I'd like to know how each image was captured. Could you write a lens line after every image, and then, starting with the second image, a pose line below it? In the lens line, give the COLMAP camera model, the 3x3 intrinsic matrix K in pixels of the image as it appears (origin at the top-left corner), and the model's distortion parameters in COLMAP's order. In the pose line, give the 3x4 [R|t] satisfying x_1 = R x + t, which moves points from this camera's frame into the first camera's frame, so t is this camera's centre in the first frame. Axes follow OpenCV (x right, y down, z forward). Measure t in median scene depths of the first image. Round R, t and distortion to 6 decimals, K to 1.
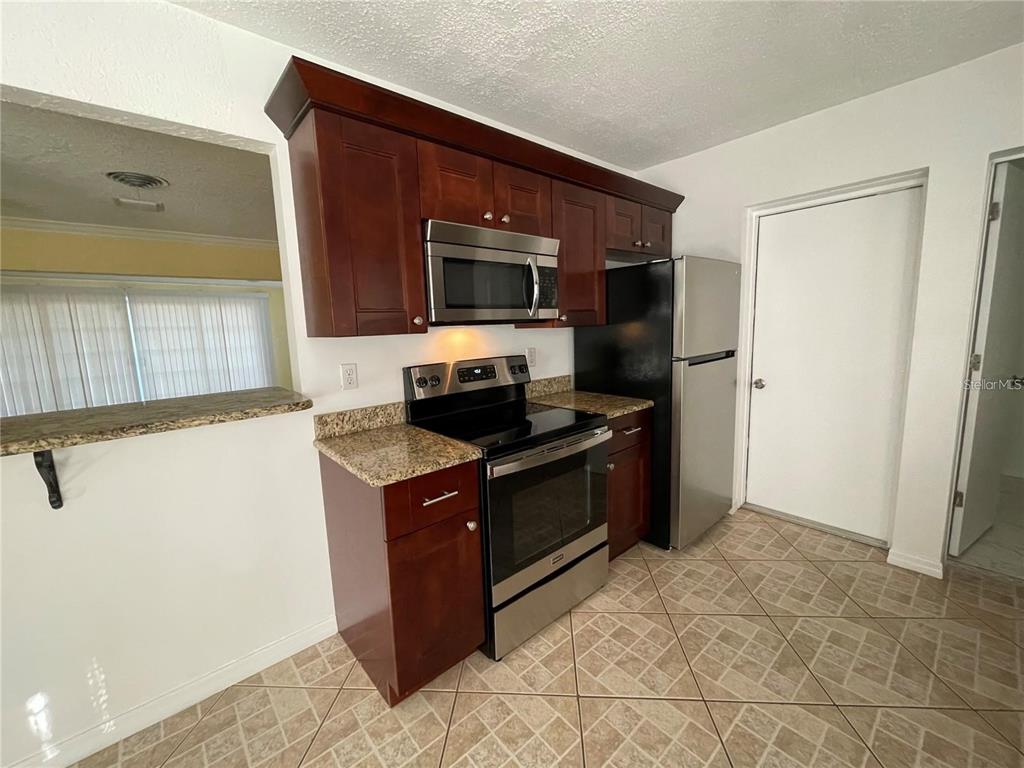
lens RADIAL K [[415.2, 0, 515.5], [0, 415.2, 381.5], [0, 0, 1]] dist [-0.001643, -0.000308]
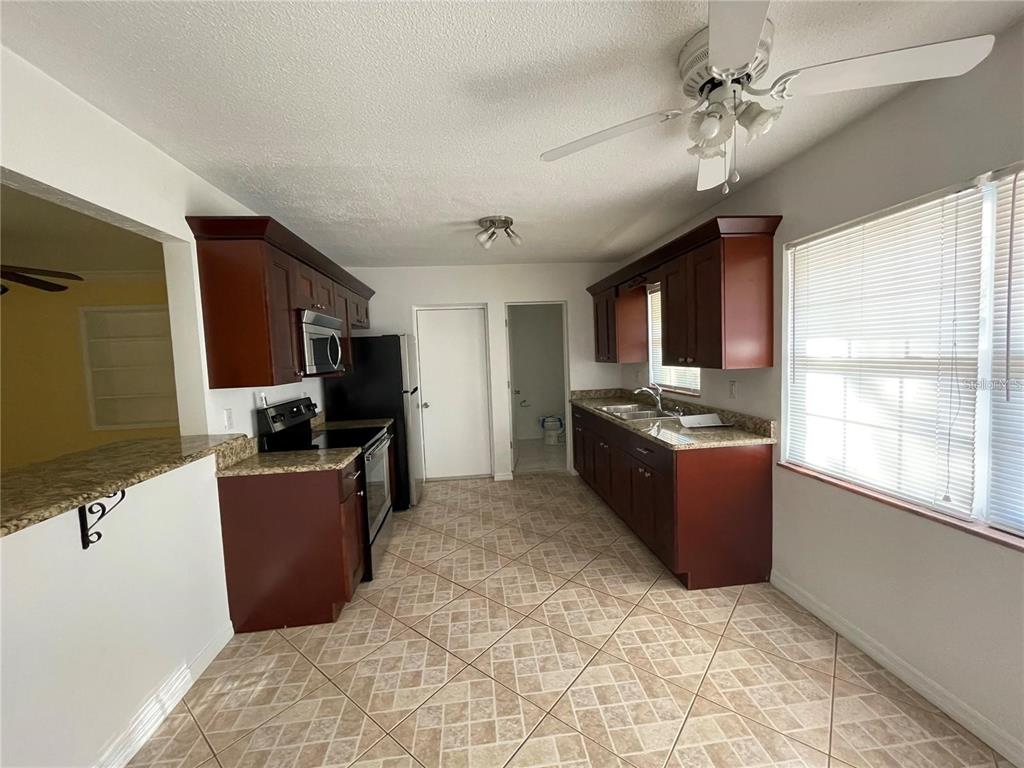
lens RADIAL K [[415.2, 0, 515.5], [0, 415.2, 381.5], [0, 0, 1]] dist [-0.001643, -0.000308]
pose [[0.569079, -0.043633, 0.821125, -0.852128], [0.134336, 0.990108, -0.040488, 0.038915], [-0.811236, 0.133347, 0.569311, -0.402647]]
